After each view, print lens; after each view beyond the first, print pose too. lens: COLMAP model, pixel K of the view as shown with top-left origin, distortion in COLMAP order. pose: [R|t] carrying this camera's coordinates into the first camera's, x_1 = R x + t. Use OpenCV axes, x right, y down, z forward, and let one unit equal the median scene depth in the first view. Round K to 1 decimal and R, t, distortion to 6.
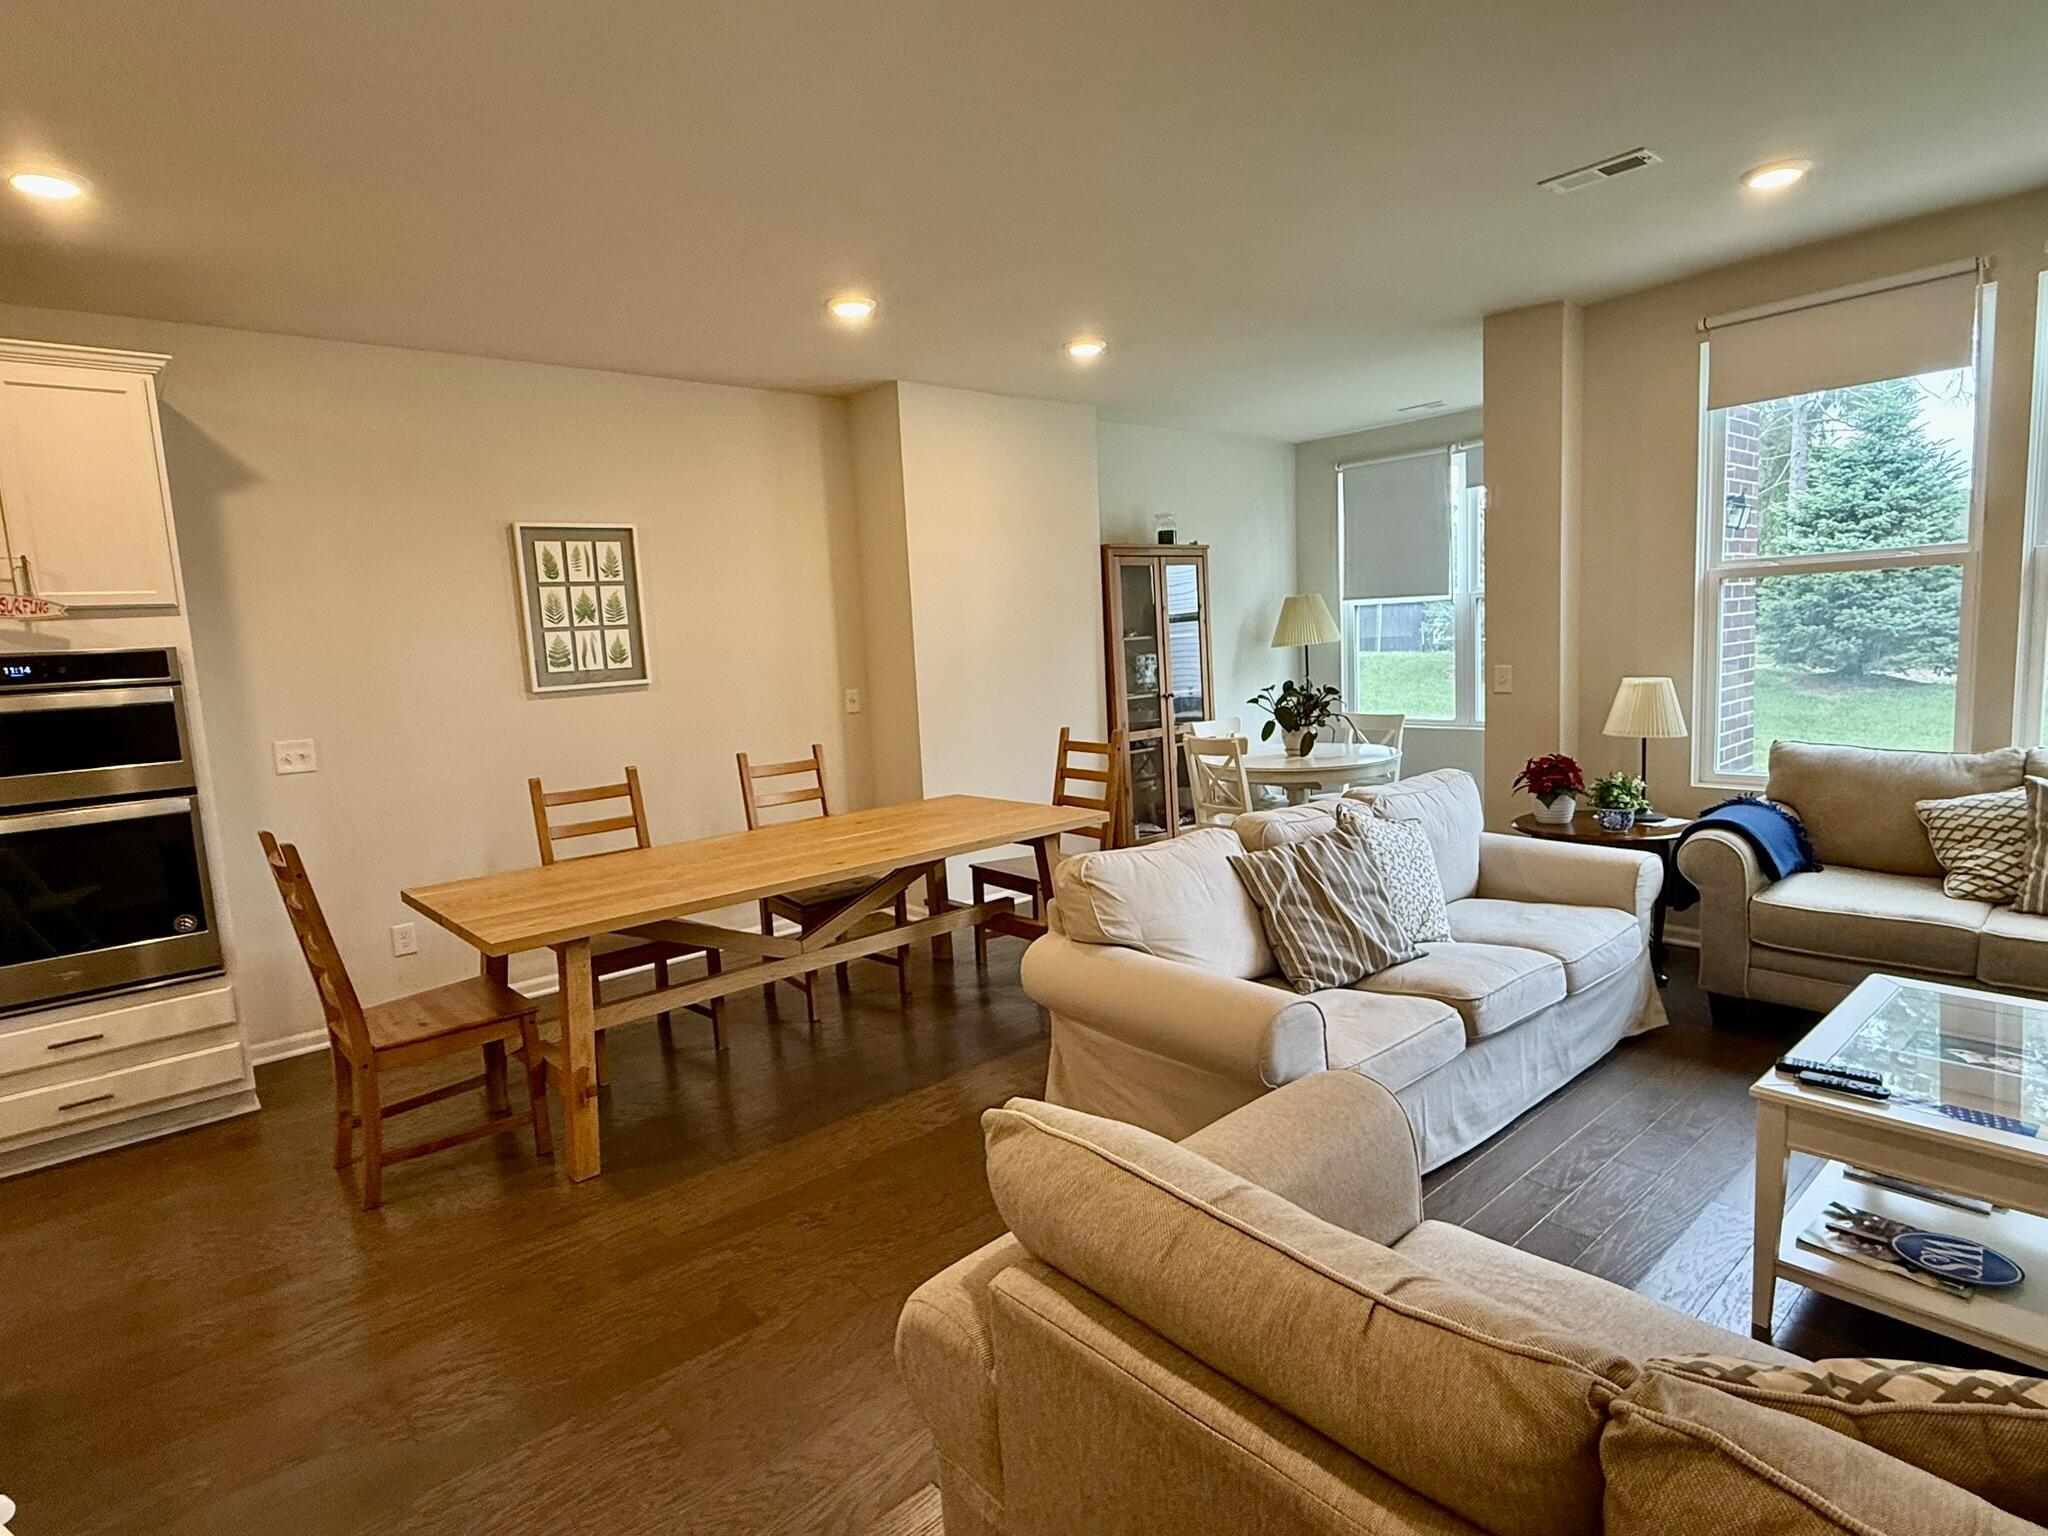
lens RADIAL K [[1087.0, 0, 1032.3], [0, 1087.0, 766.0], [0, 0, 1]] dist [0.012024, -0.001426]
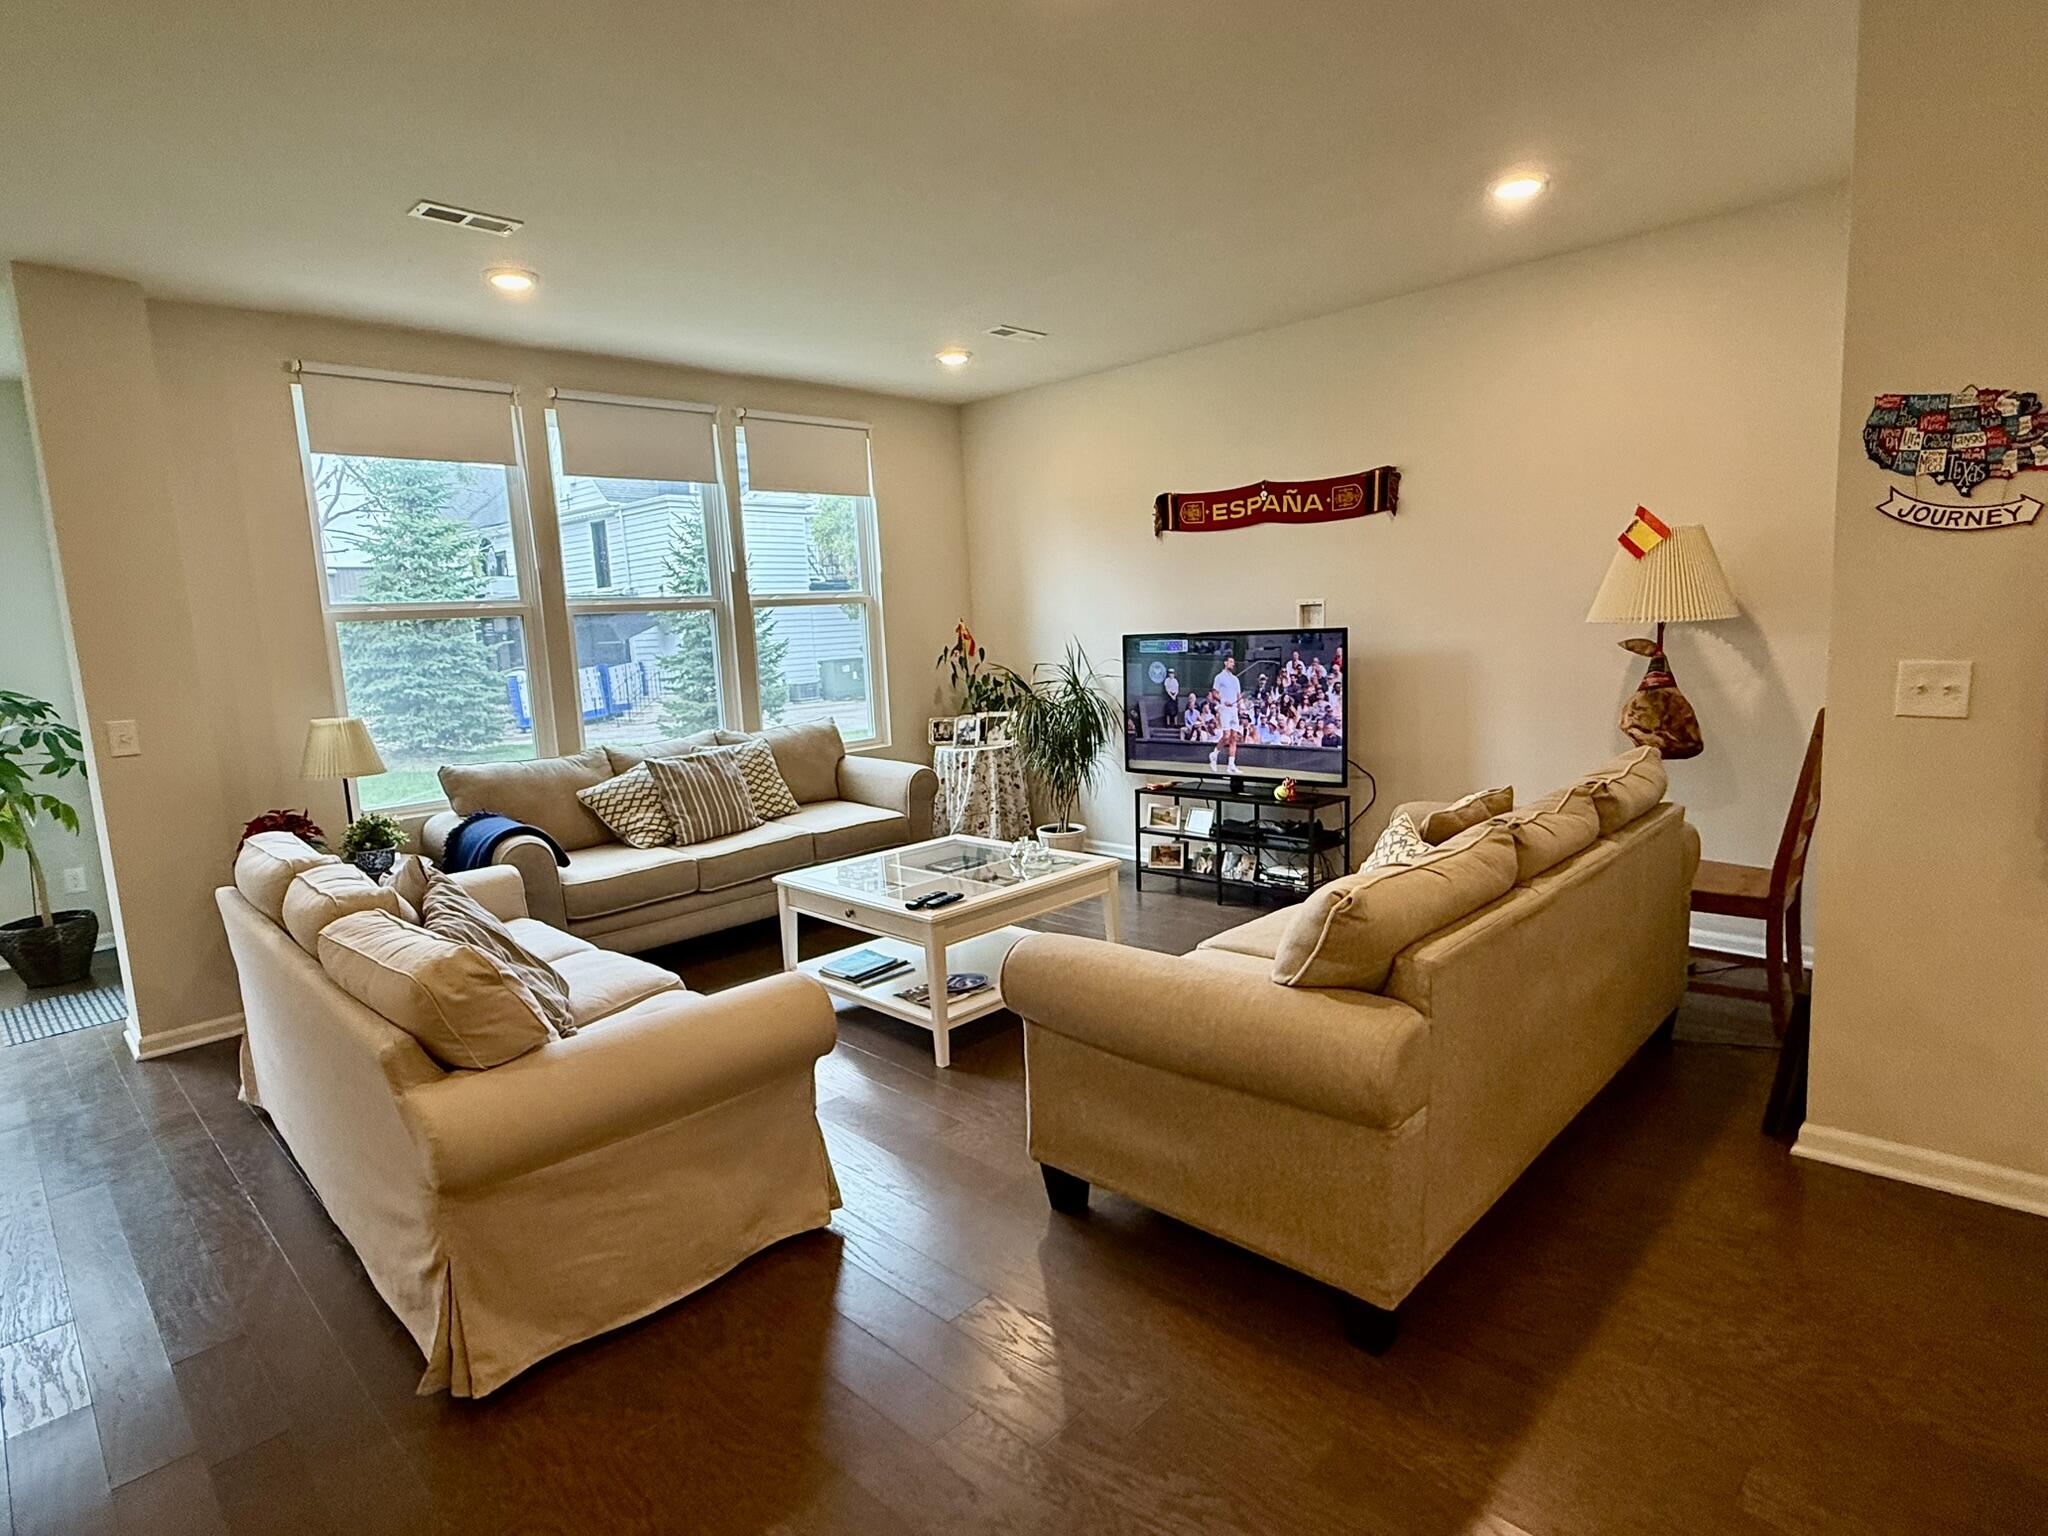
lens RADIAL K [[1087.0, 0, 1035.1], [0, 1087.0, 772.0], [0, 0, 1]] dist [0.012024, -0.001426]
pose [[-0.074048, -0.089182, 0.993259, -0.558585], [0.174063, 0.979549, 0.100927, -0.029202], [-0.981946, 0.180363, -0.057010, 0.560319]]
